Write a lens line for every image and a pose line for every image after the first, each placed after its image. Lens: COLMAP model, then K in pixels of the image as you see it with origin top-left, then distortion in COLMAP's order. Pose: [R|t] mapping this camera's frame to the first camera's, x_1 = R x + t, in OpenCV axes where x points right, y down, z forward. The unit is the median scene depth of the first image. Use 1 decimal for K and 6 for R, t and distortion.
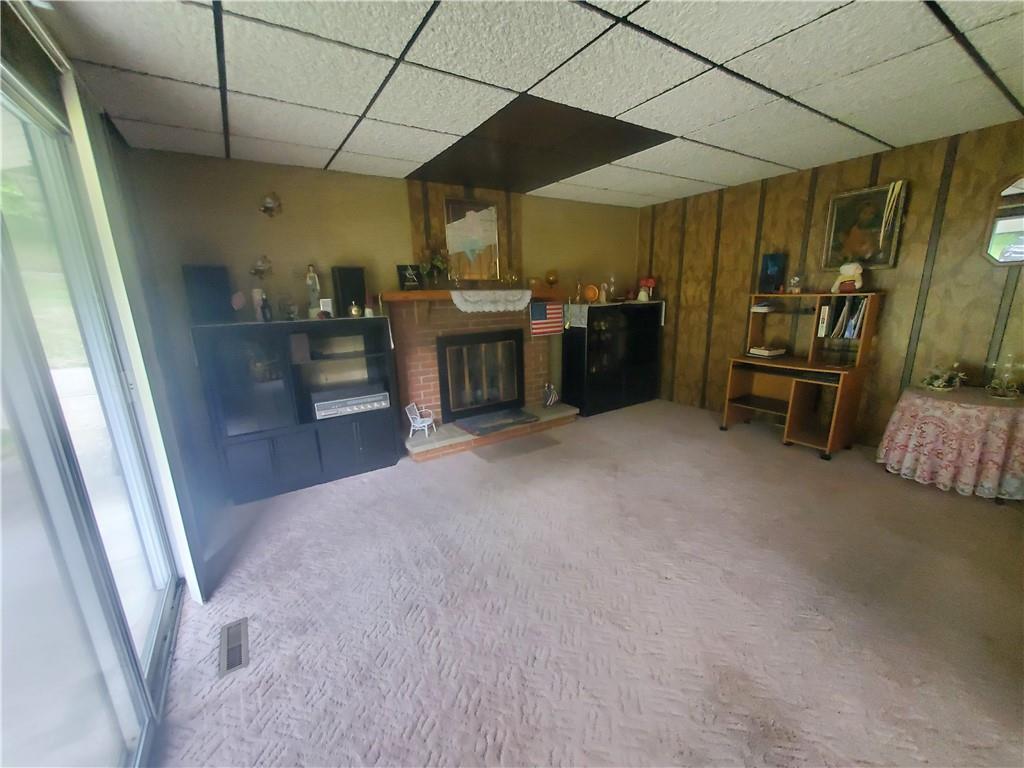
lens RADIAL K [[403.9, 0, 507.3], [0, 403.9, 387.7], [0, 0, 1]] dist [0.004231, -0.001720]
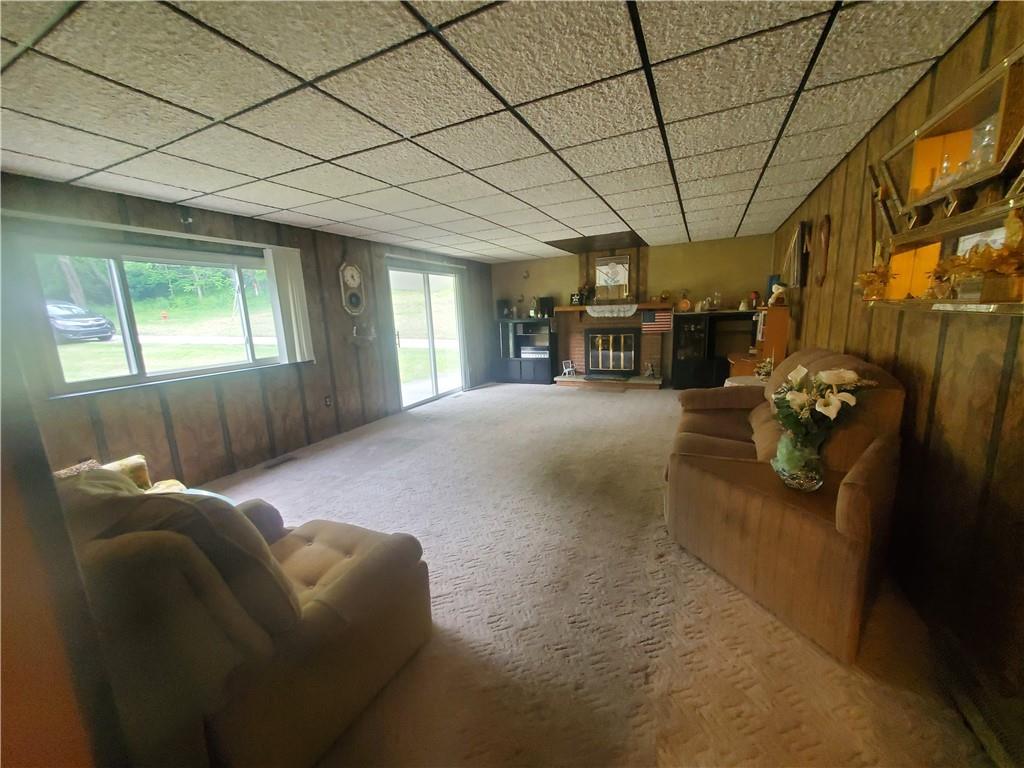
lens RADIAL K [[403.9, 0, 505.5], [0, 403.9, 389.1], [0, 0, 1]] dist [0.004231, -0.001720]
pose [[0.516372, 0.164914, -0.840336, 1.238247], [-0.168110, 0.981710, 0.089358, 0.047559], [0.839702, 0.095127, 0.534651, -0.330777]]
